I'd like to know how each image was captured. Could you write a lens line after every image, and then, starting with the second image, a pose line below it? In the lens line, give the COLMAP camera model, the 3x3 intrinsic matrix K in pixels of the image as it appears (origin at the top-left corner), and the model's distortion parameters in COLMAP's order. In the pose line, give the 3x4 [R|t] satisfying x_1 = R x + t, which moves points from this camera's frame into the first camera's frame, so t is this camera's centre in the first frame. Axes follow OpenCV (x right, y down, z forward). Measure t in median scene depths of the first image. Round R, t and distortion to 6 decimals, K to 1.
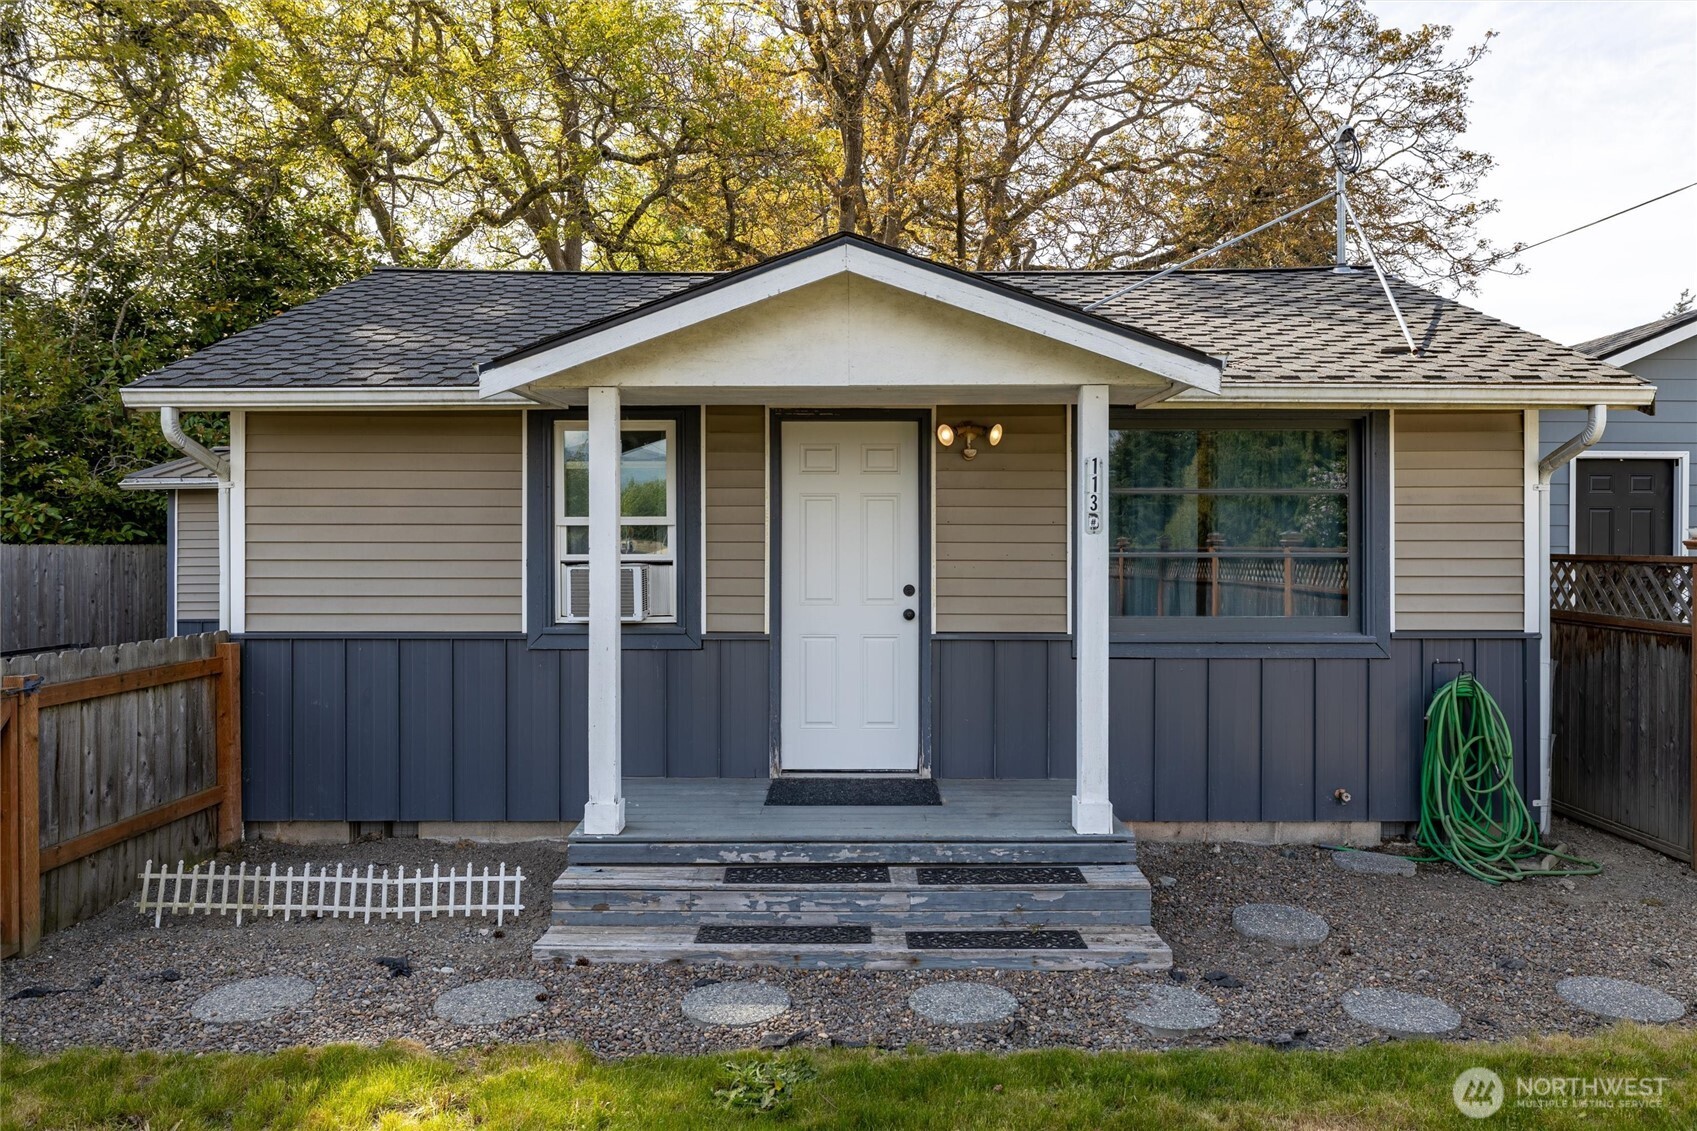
lens RADIAL K [[708.0, 0, 853.0], [0, 708.0, 553.4], [0, 0, 1]] dist [-0.001930, 0.000570]
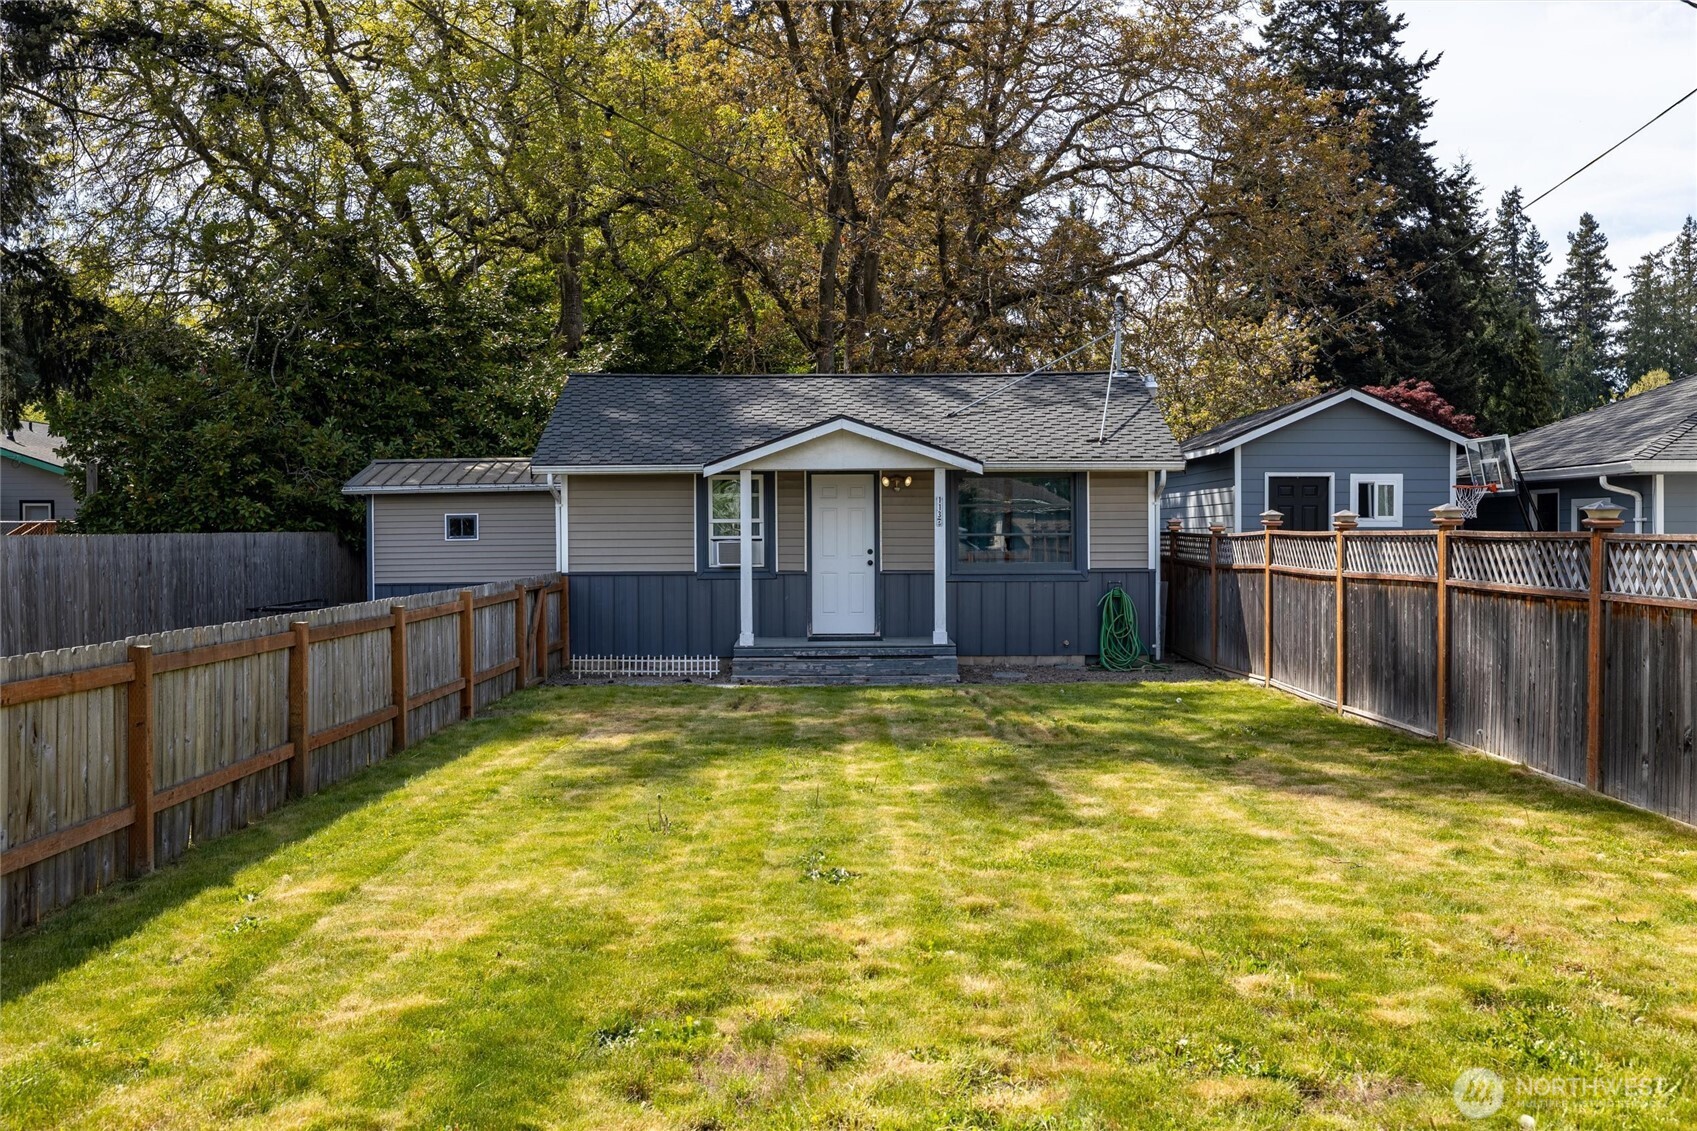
lens RADIAL K [[1180.8, 0, 854.8], [0, 1180.8, 534.7], [0, 0, 1]] dist [-0.006604, 0.000230]
pose [[0.999817, -0.006417, 0.018042, -0.034632], [0.006461, 0.999976, -0.002425, 0.008893], [-0.018026, 0.002541, 0.999834, -2.744157]]
